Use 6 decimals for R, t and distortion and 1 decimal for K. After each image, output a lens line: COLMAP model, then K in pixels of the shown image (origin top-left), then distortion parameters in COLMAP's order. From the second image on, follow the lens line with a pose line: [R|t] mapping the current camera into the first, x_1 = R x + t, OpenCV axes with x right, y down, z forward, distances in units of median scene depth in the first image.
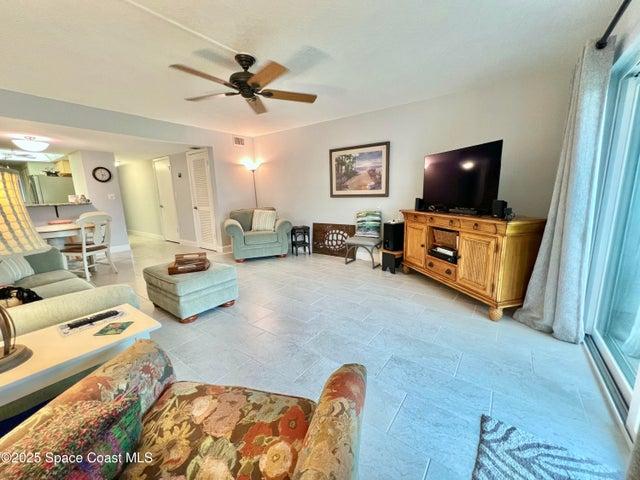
lens RADIAL K [[256.6, 0, 320.0], [0, 256.6, 240.0], [0, 0, 1]] dist [-0.000433, 0.000011]
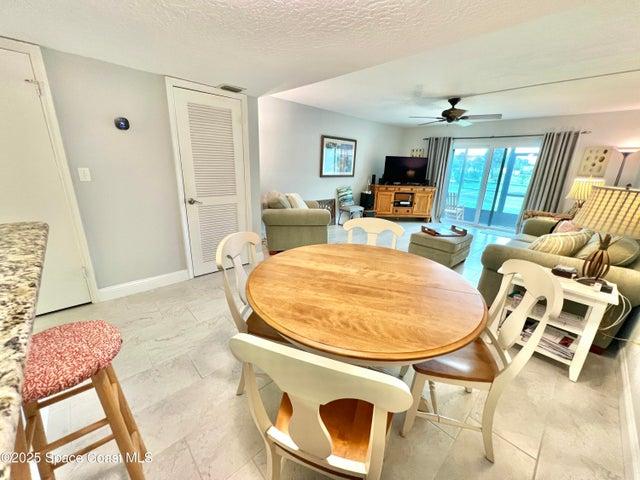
lens RADIAL K [[256.6, 0, 320.0], [0, 256.6, 240.0], [0, 0, 1]] dist [-0.000433, 0.000011]
pose [[0.171279, -0.248271, 0.953428, -1.293891], [0.142698, 0.963776, 0.225330, -0.177385], [-0.974834, 0.097458, 0.200502, 0.915179]]
